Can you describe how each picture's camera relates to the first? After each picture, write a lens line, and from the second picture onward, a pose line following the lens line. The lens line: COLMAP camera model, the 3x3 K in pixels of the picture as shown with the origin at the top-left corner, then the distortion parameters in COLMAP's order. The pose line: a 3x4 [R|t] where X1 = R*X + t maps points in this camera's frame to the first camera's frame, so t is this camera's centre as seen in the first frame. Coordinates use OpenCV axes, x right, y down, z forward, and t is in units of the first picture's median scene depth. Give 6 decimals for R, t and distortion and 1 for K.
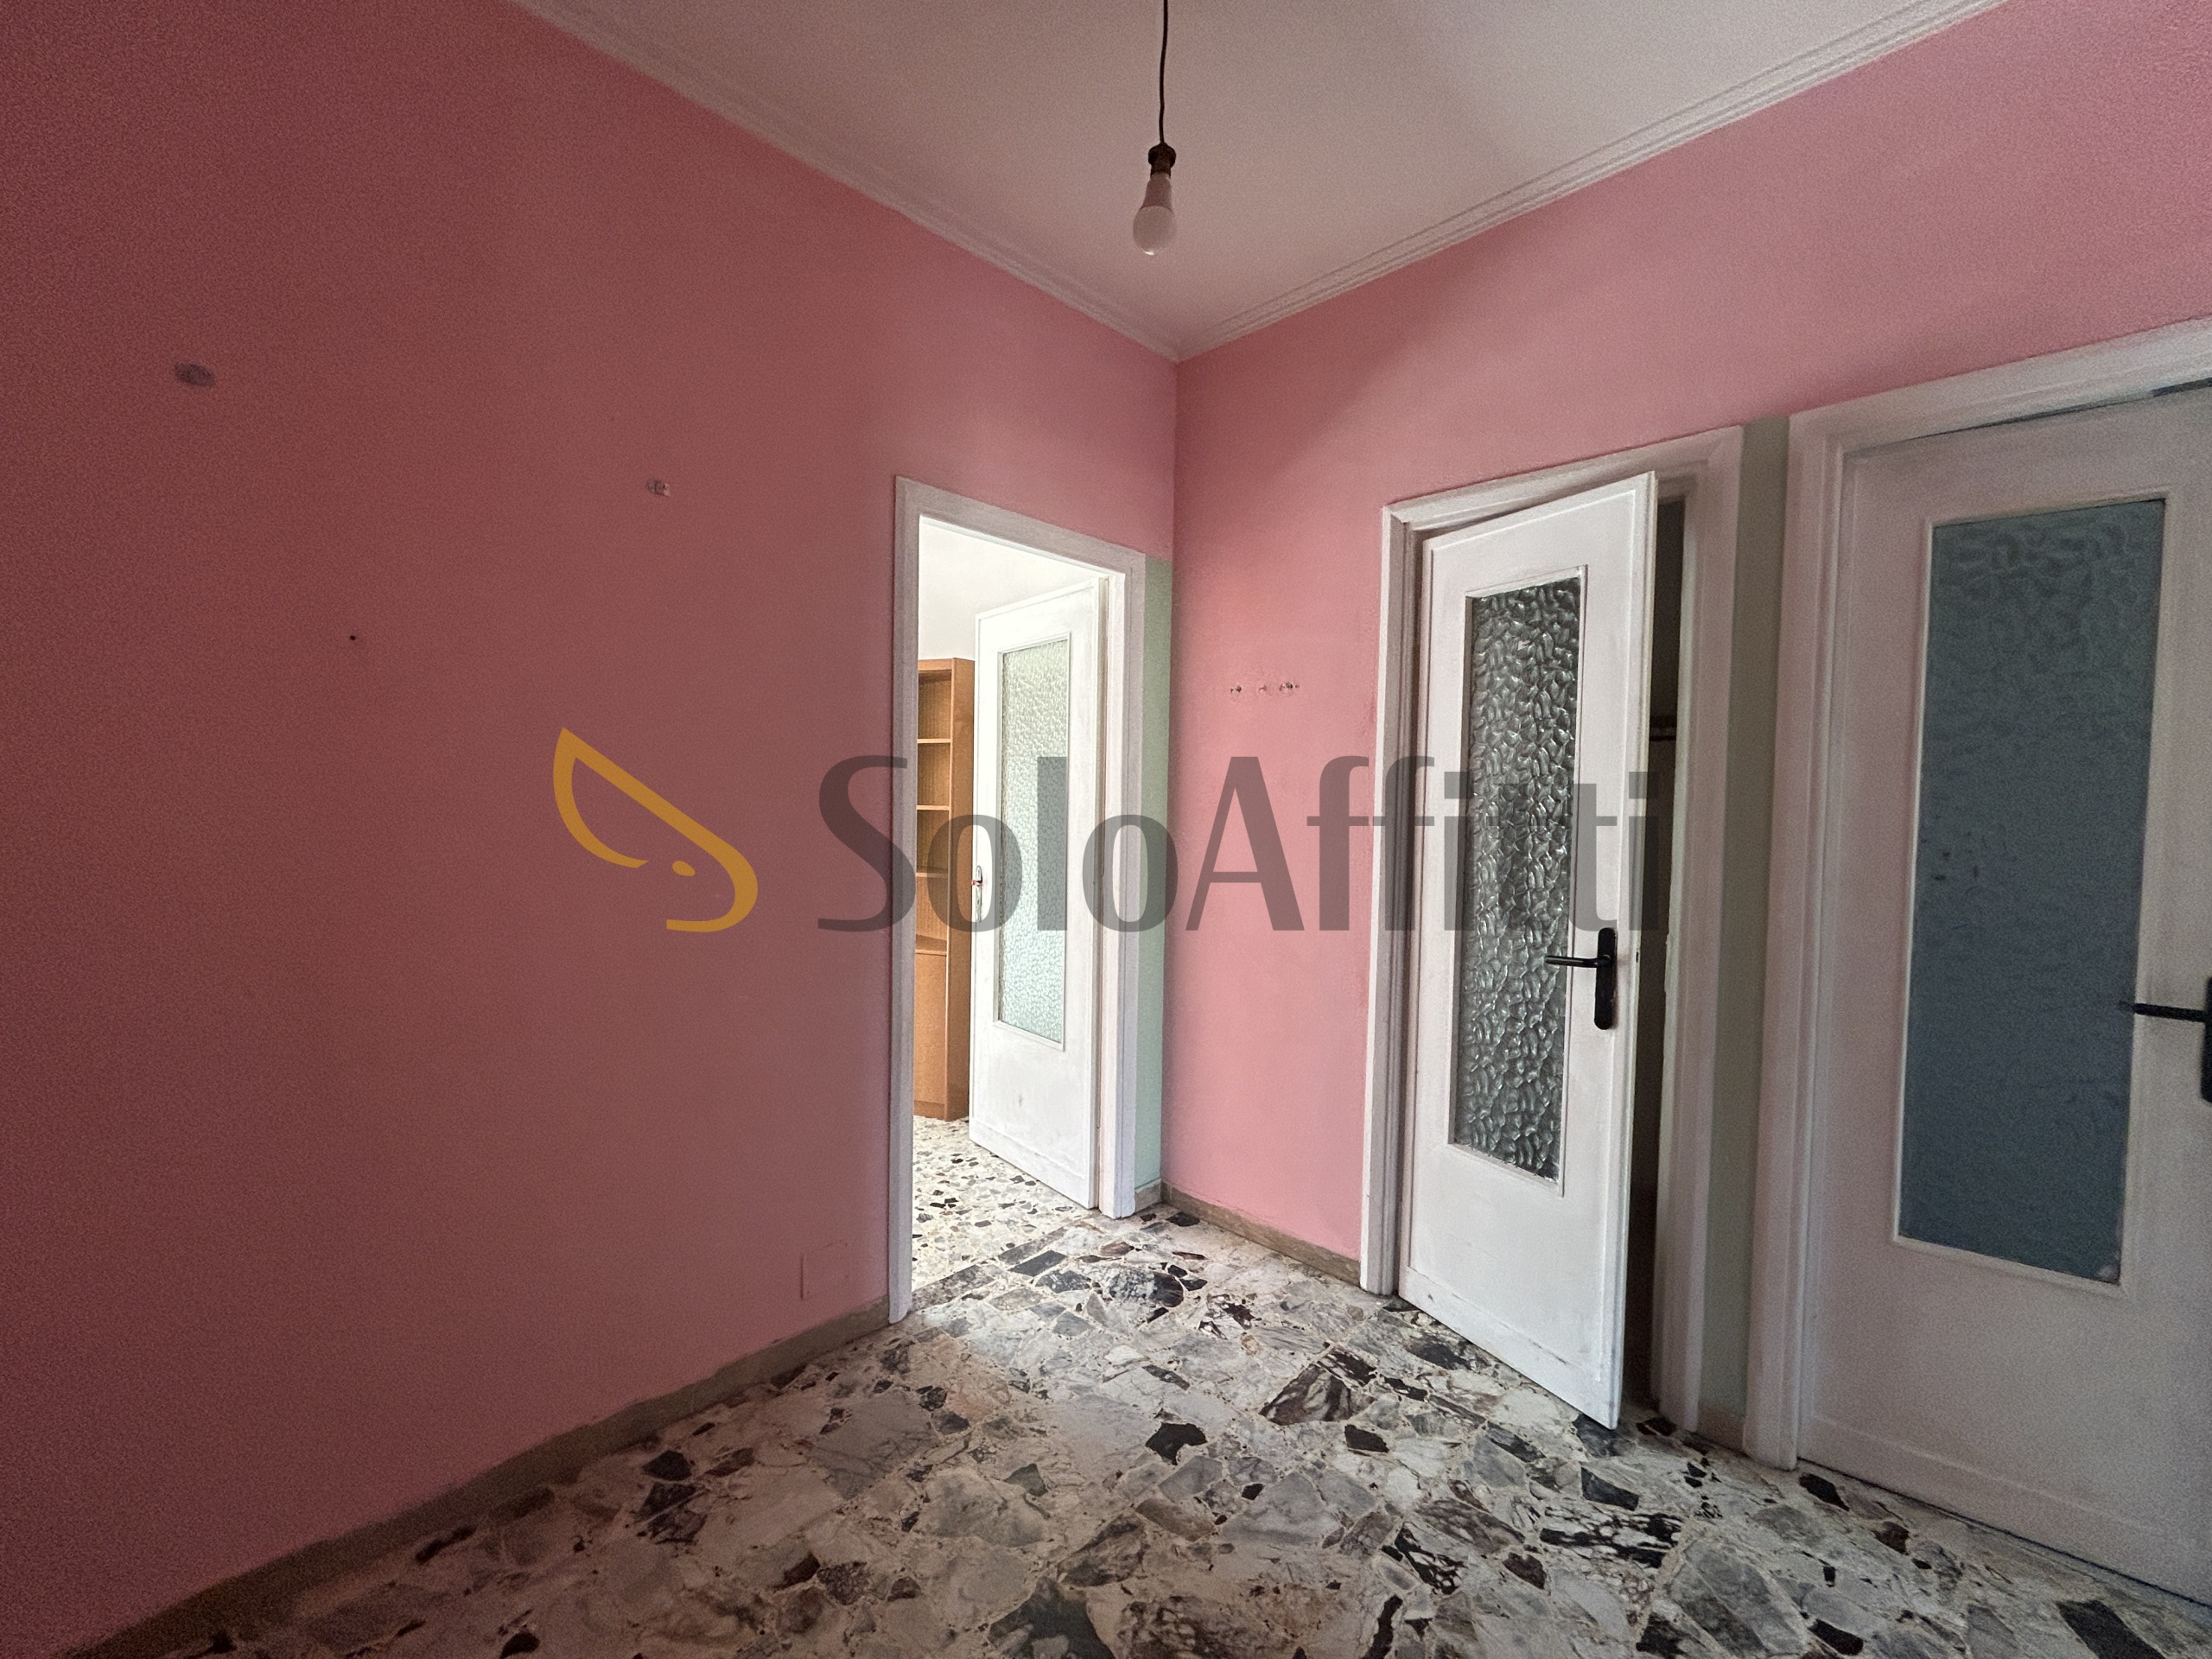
lens RADIAL K [[881.8, 0, 1108.5], [0, 881.8, 829.1], [0, 0, 1]] dist [-0.017240, 0.002355]
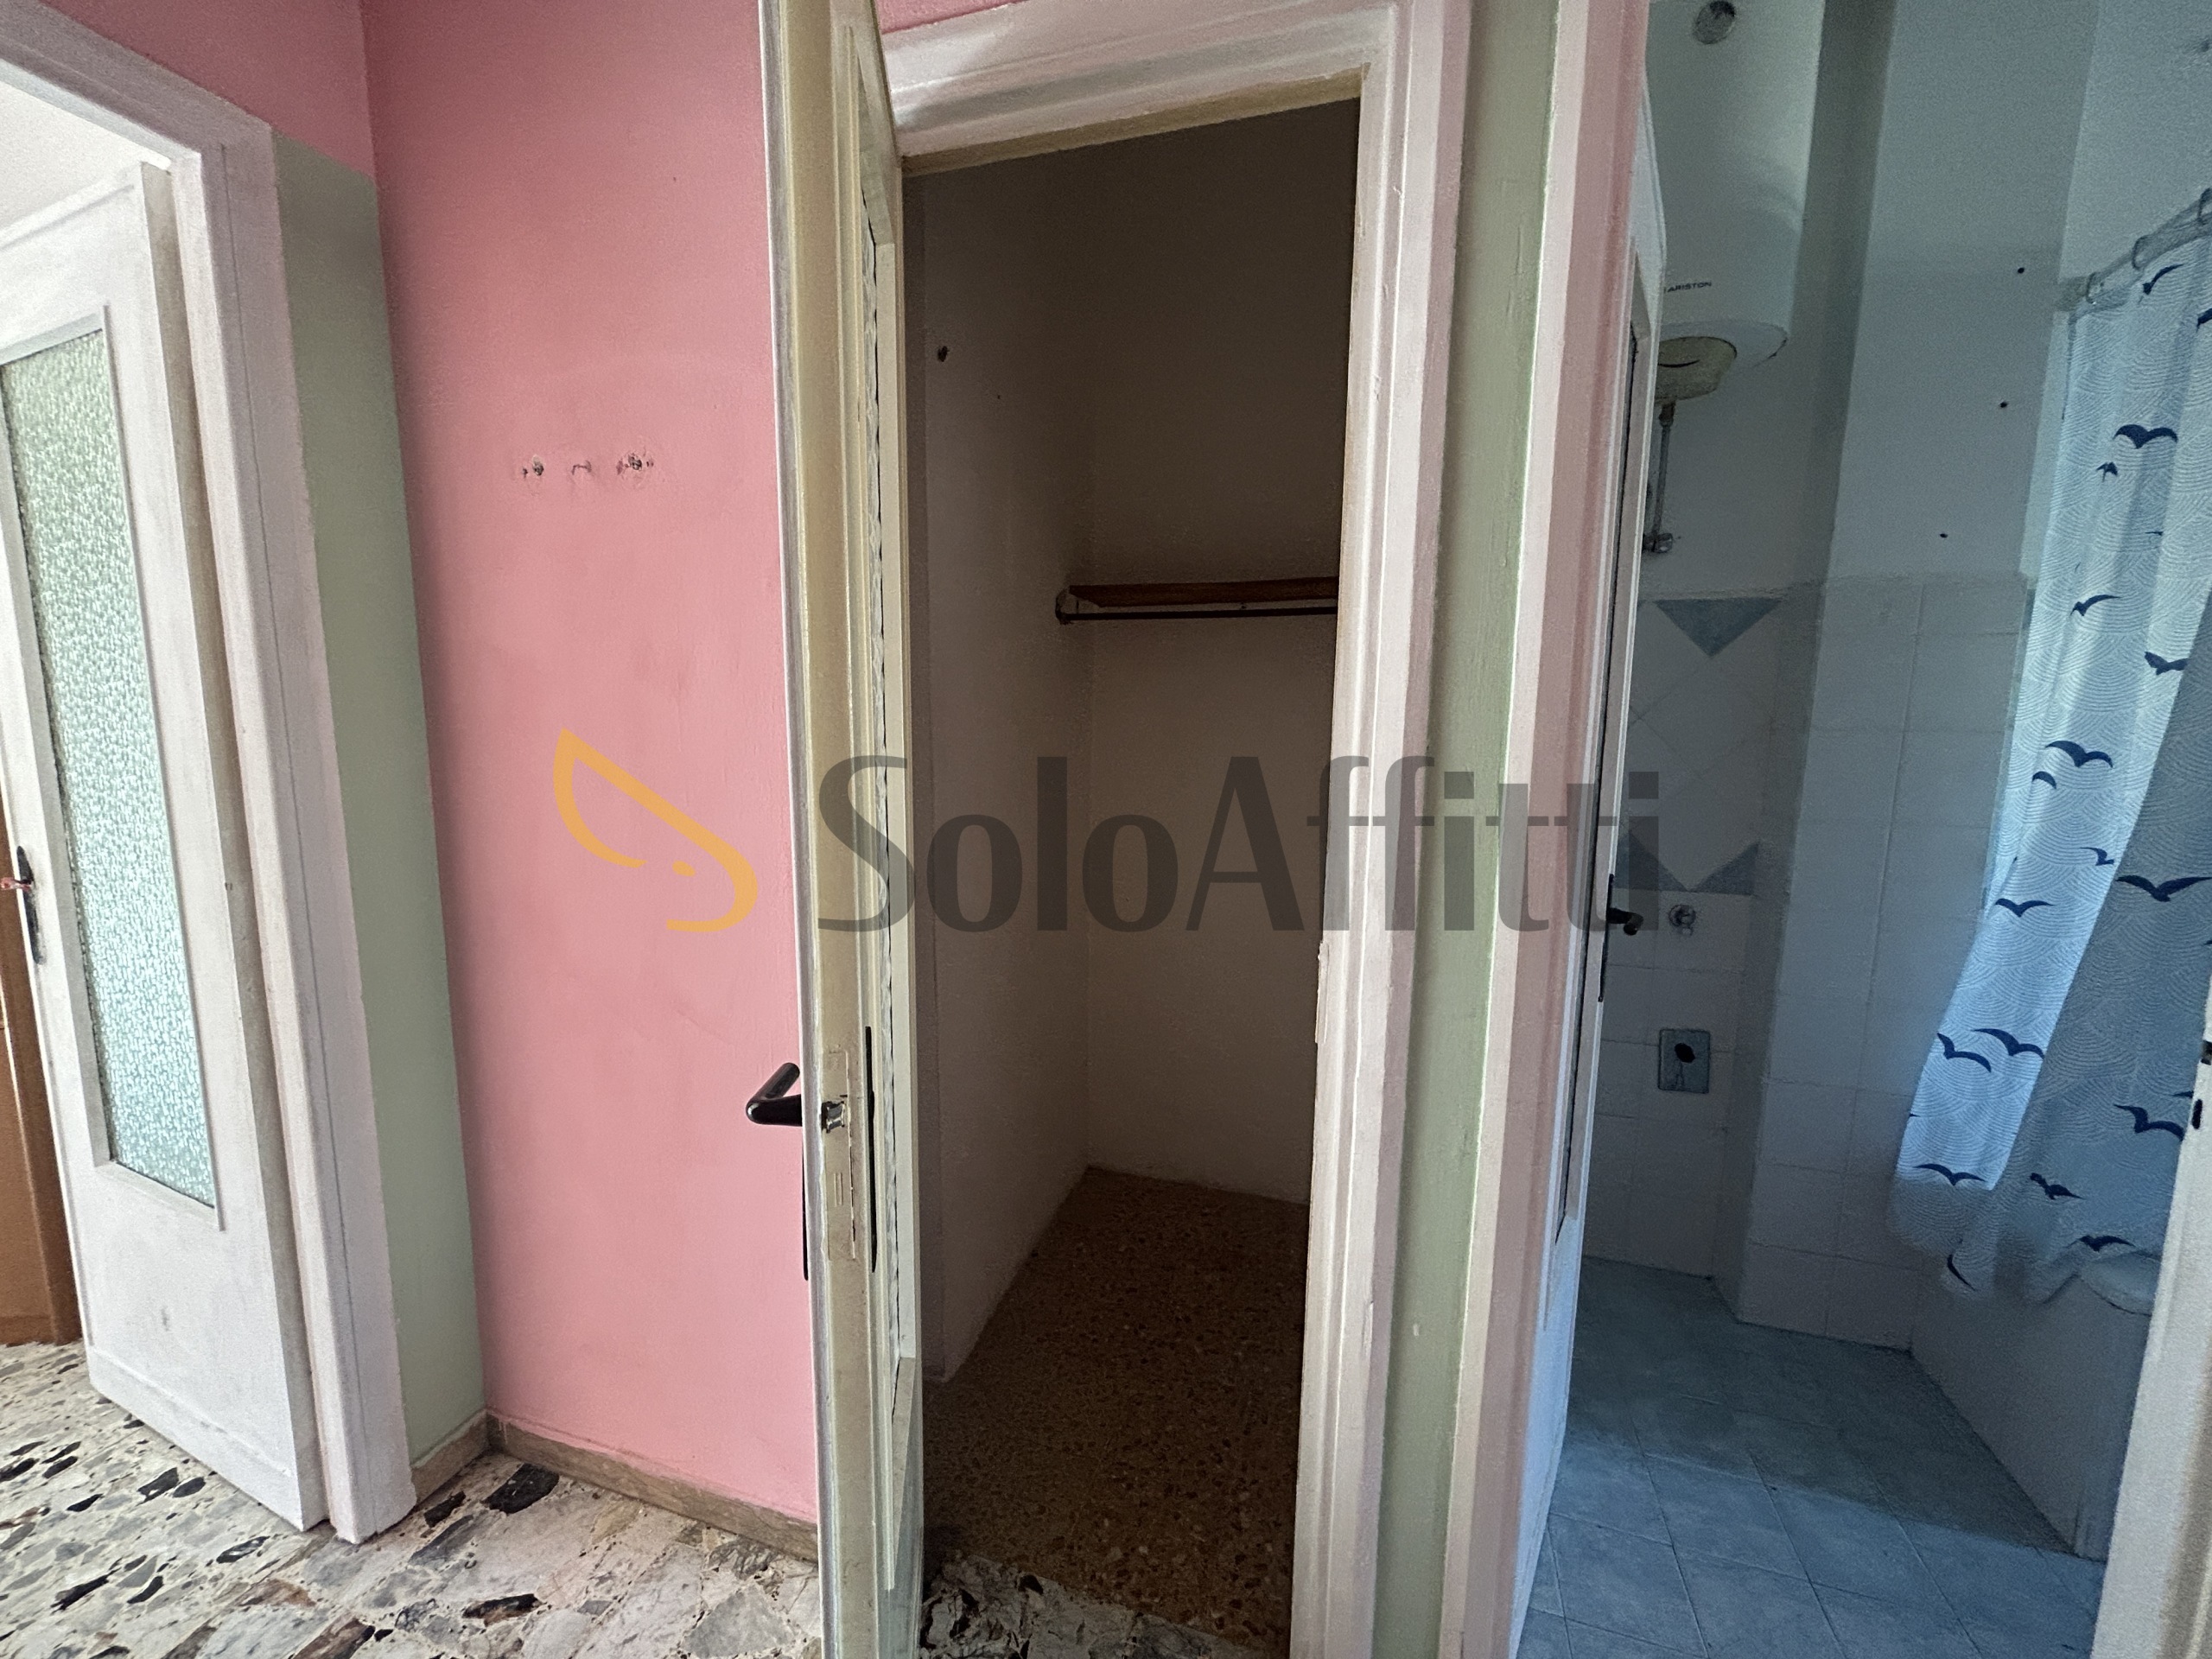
lens RADIAL K [[881.8, 0, 1114.6], [0, 881.8, 836.1], [0, 0, 1]] dist [-0.017240, 0.002355]
pose [[0.880383, -0.063817, 0.469951, 0.262241], [0.016323, 0.994396, 0.104456, -0.004973], [-0.473983, -0.084290, 0.876490, 0.576203]]
